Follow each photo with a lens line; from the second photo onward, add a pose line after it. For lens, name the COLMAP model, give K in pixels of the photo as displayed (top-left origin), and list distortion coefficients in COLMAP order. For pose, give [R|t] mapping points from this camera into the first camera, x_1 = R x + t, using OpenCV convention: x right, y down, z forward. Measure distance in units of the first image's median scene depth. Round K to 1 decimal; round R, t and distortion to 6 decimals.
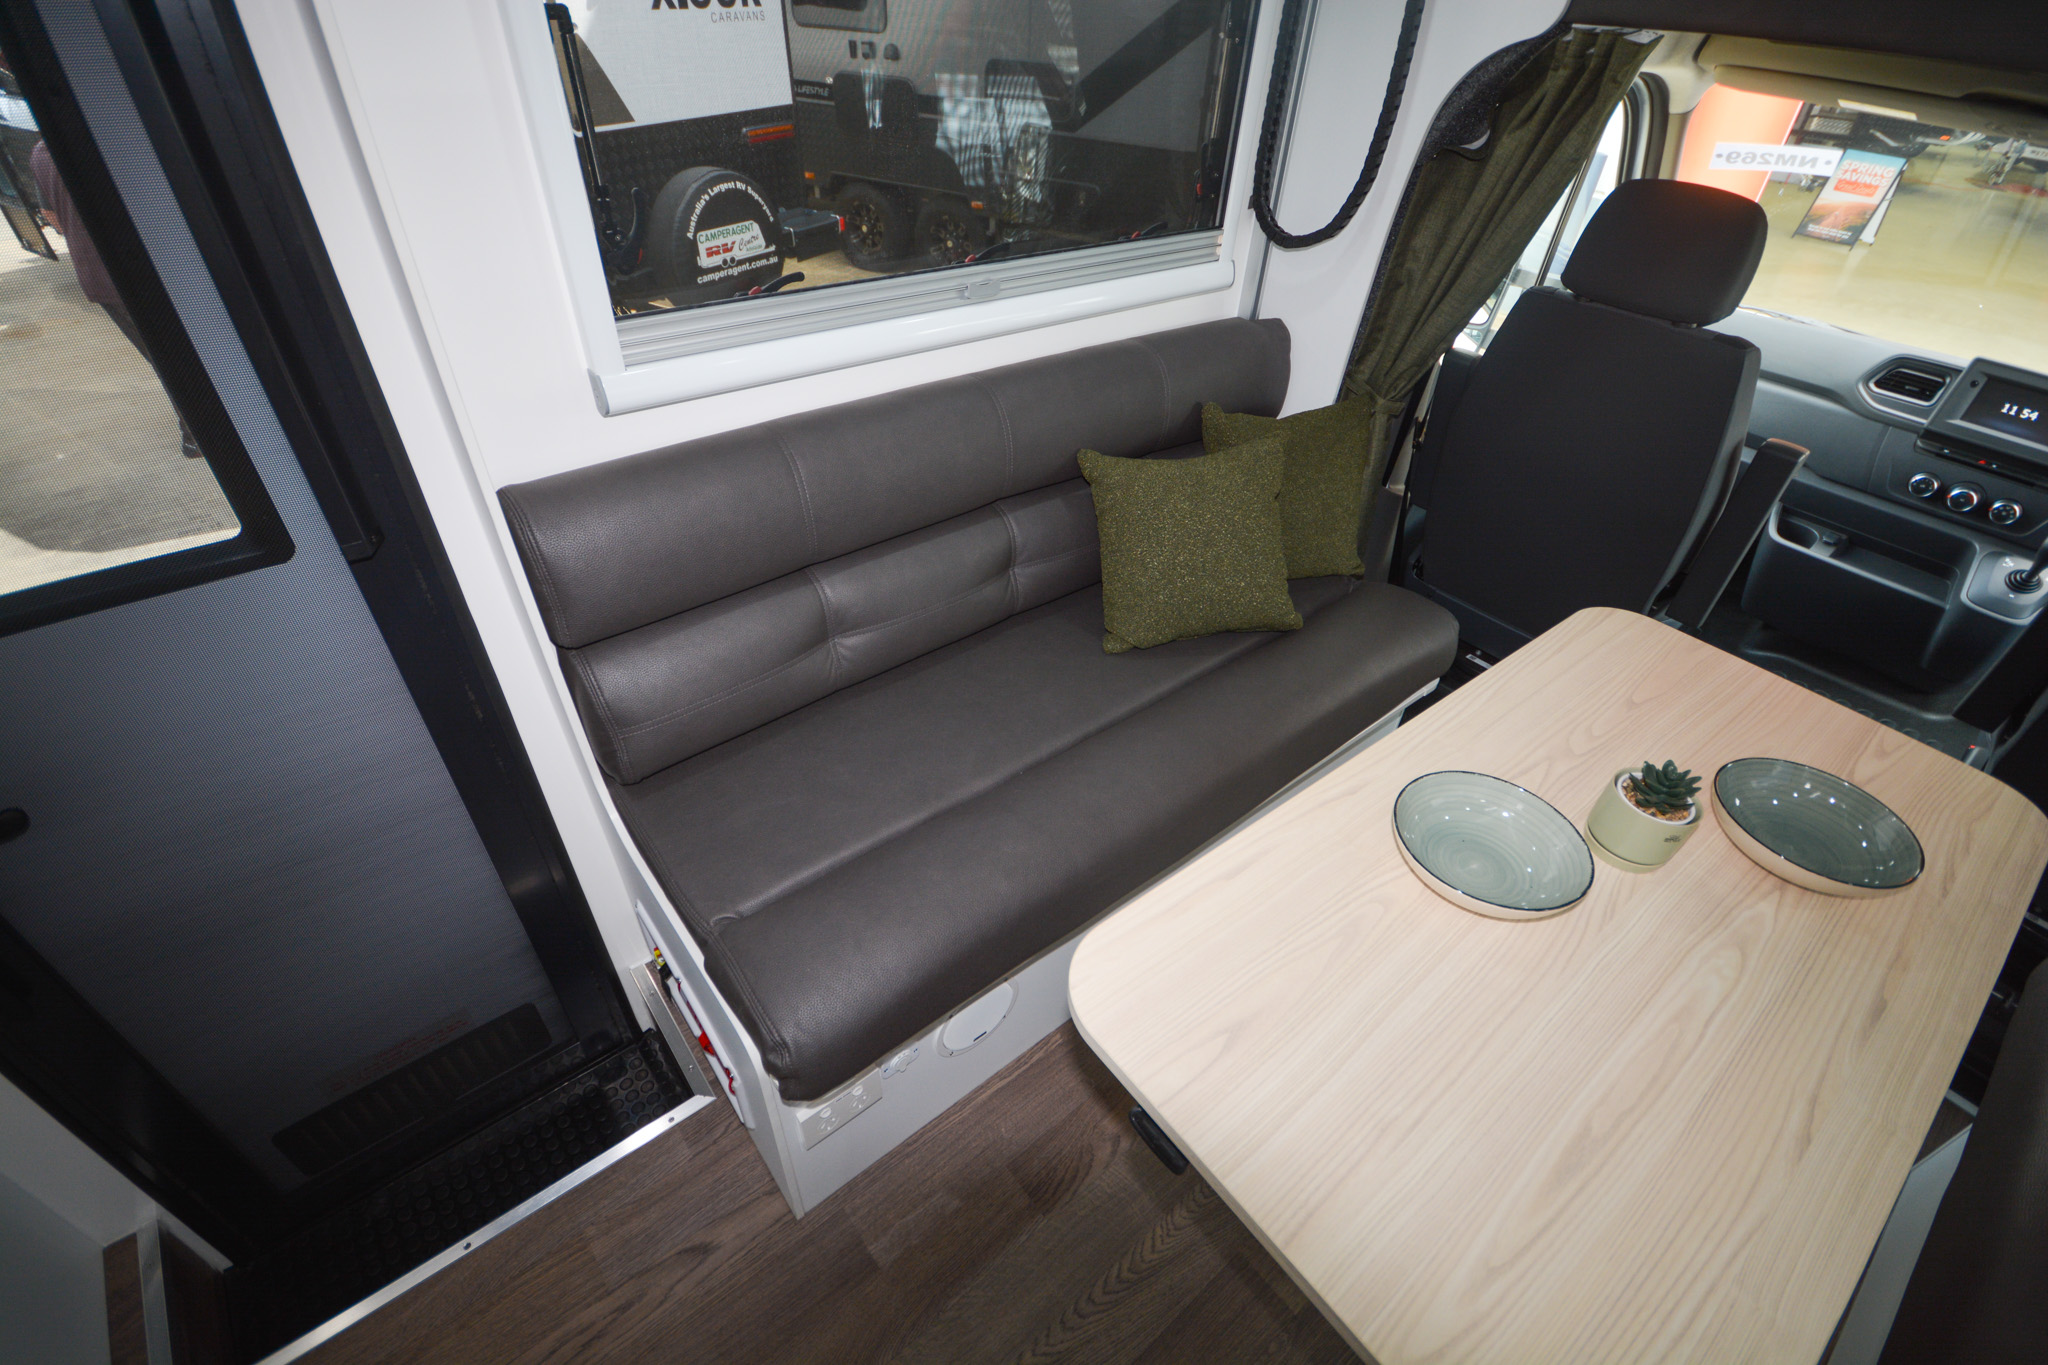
lens RADIAL K [[894.5, 0, 1018.2], [0, 894.5, 683.0], [0, 0, 1]] dist [0.015008, -0.017003]
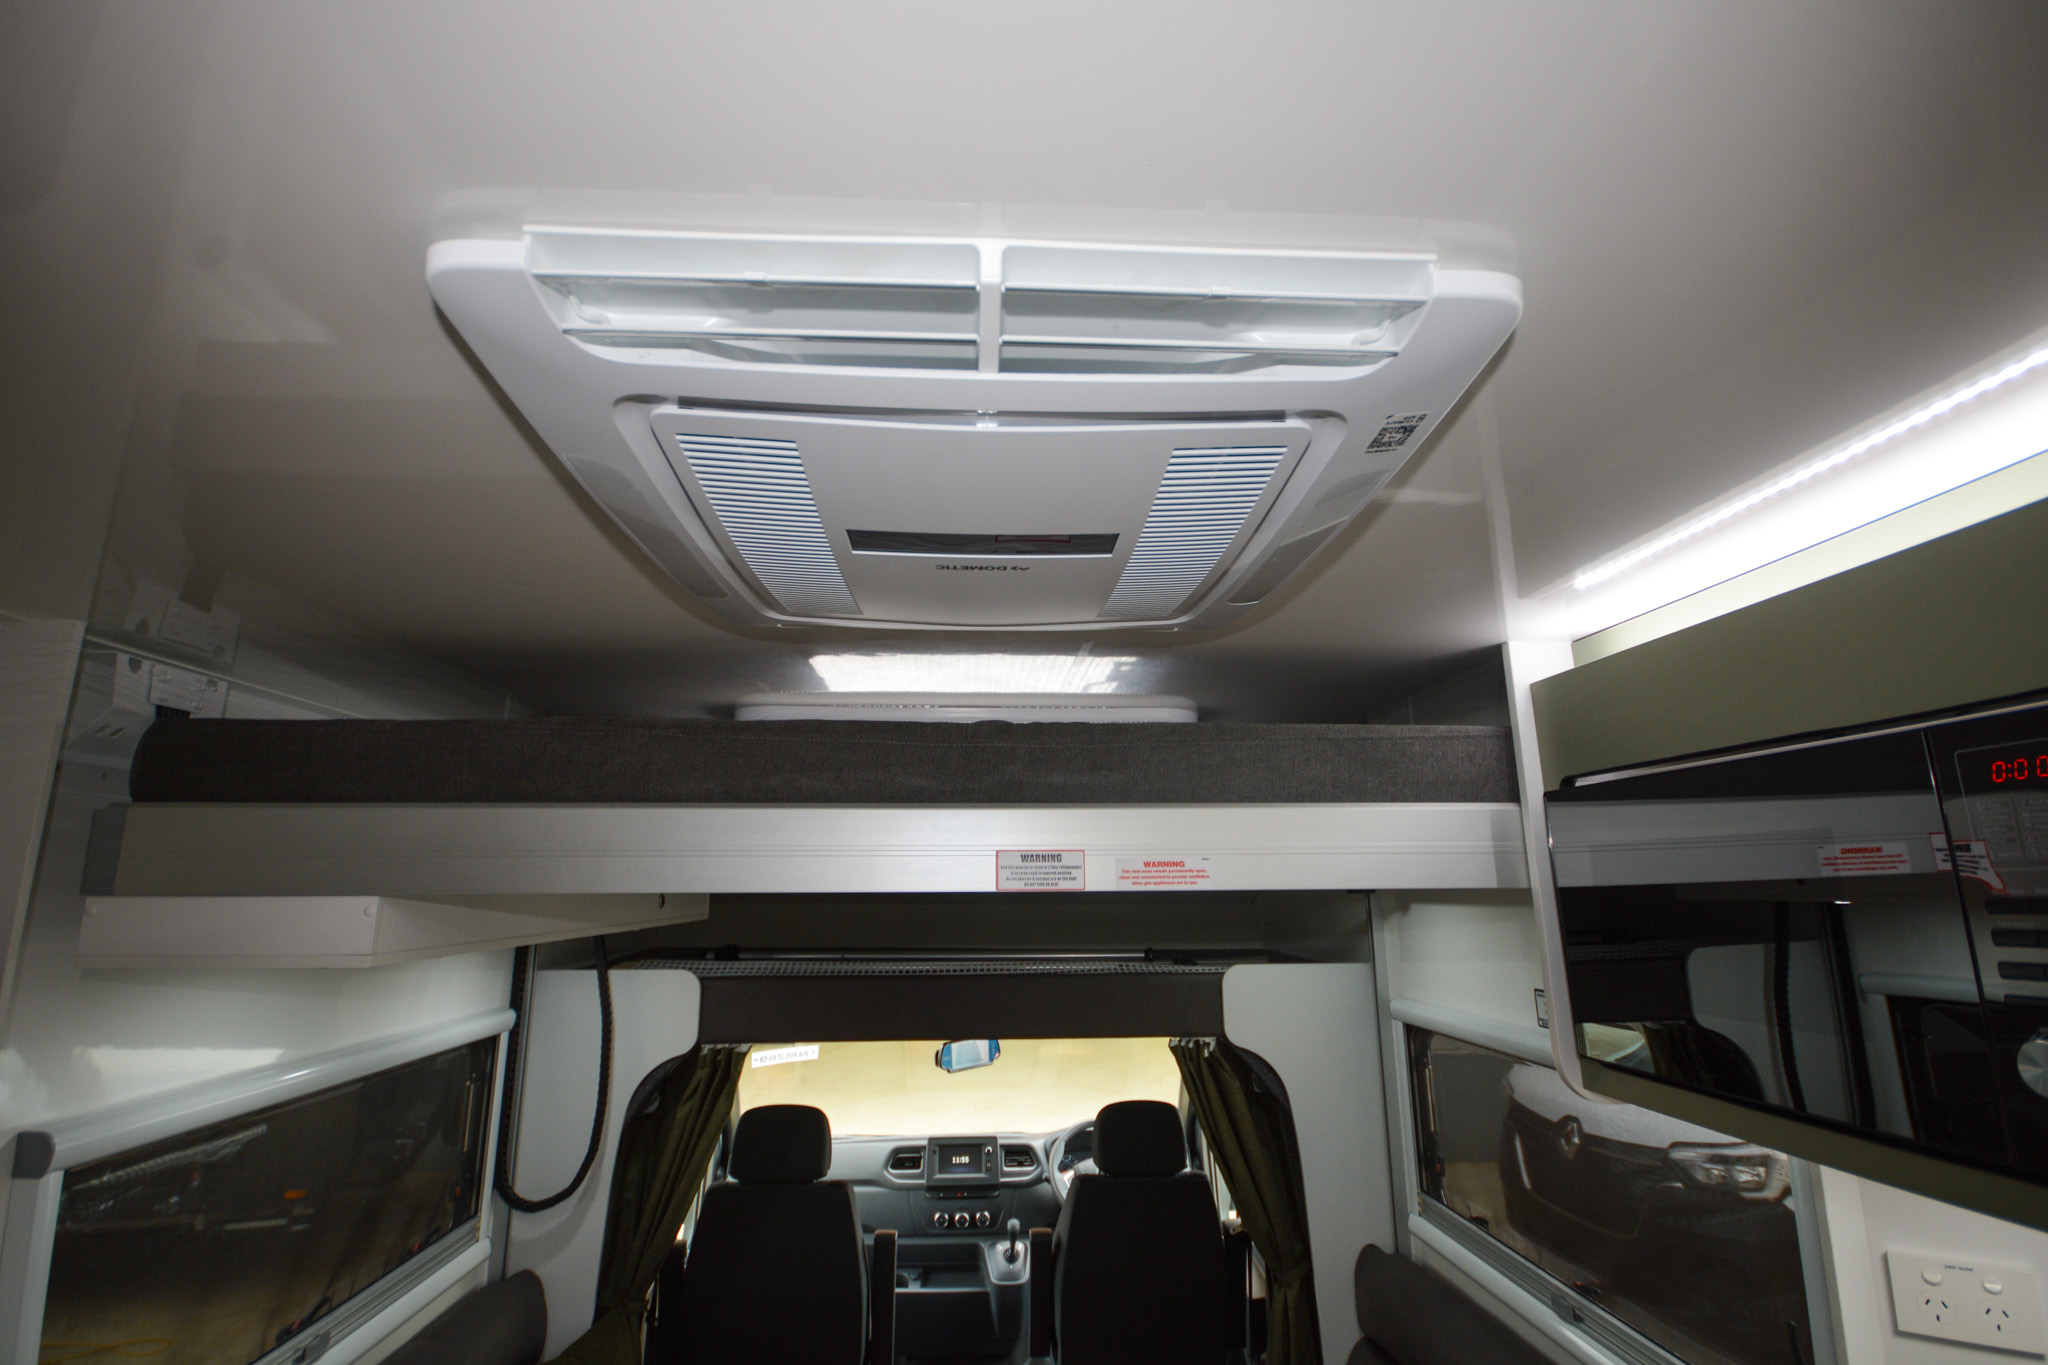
lens RADIAL K [[925.1, 0, 1024.0], [0, 925.1, 682.5], [0, 0, 1]] dist [-0.002861, -0.000976]
pose [[0.571358, 0.134338, 0.809631, -0.475462], [0.528704, 0.694283, -0.488307, -0.000601], [-0.627712, 0.707053, 0.325659, -0.403947]]
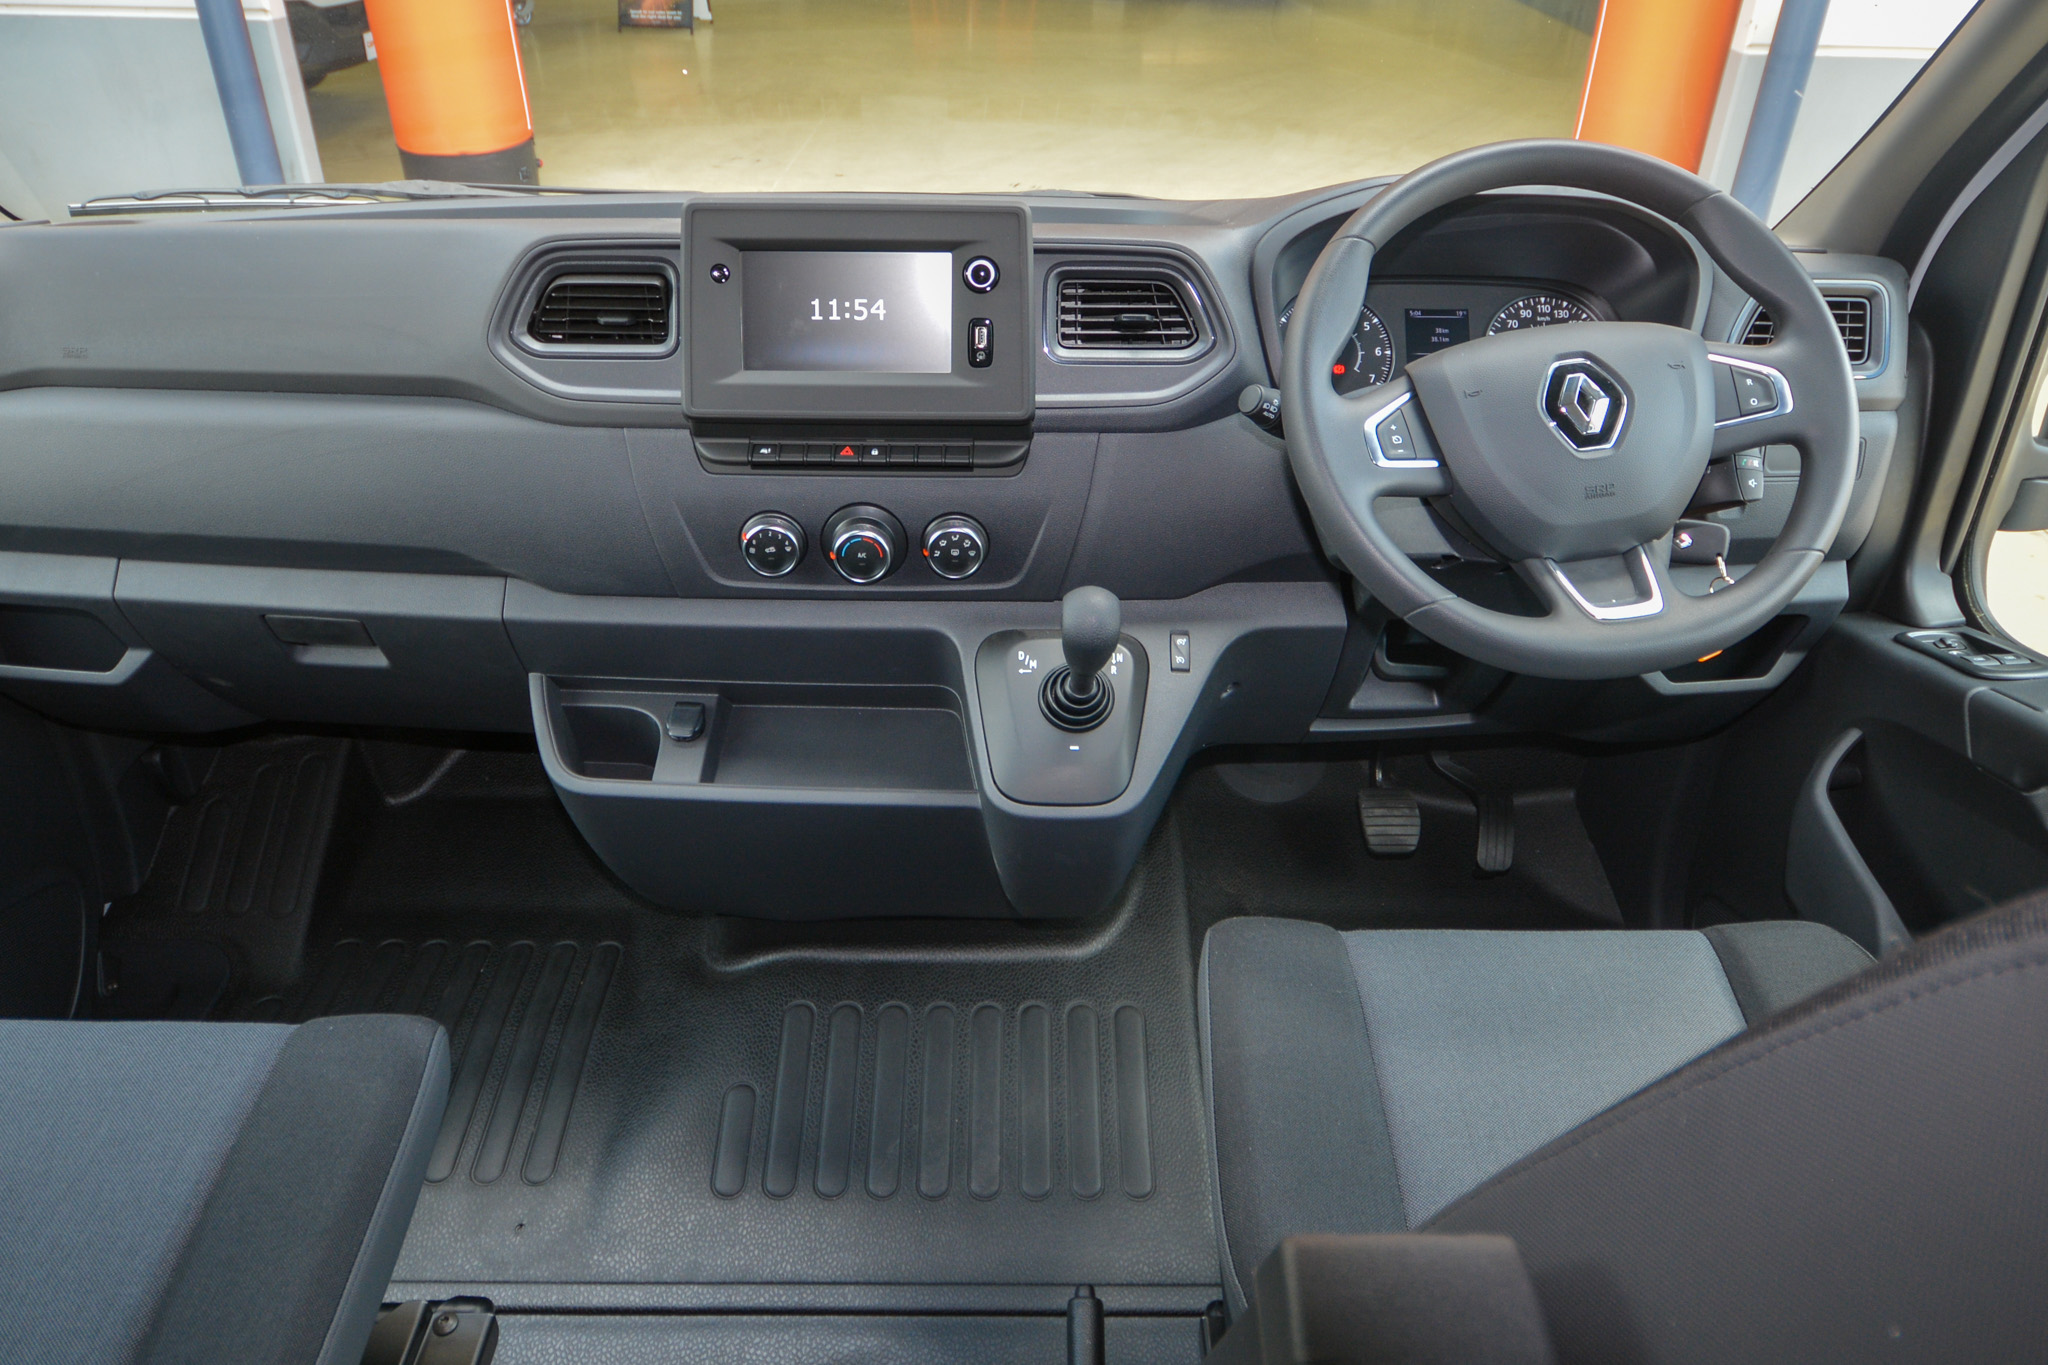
lens RADIAL K [[1406.1, 0, 1029.2], [0, 1406.1, 629.9], [0, 0, 1]] dist [-0.040460, 0.000151]
pose [[0.622759, -0.429405, 0.654051, 0.850900], [0.494409, 0.863867, 0.096402, -0.240650], [-0.606408, 0.263334, 0.750283, 0.633801]]
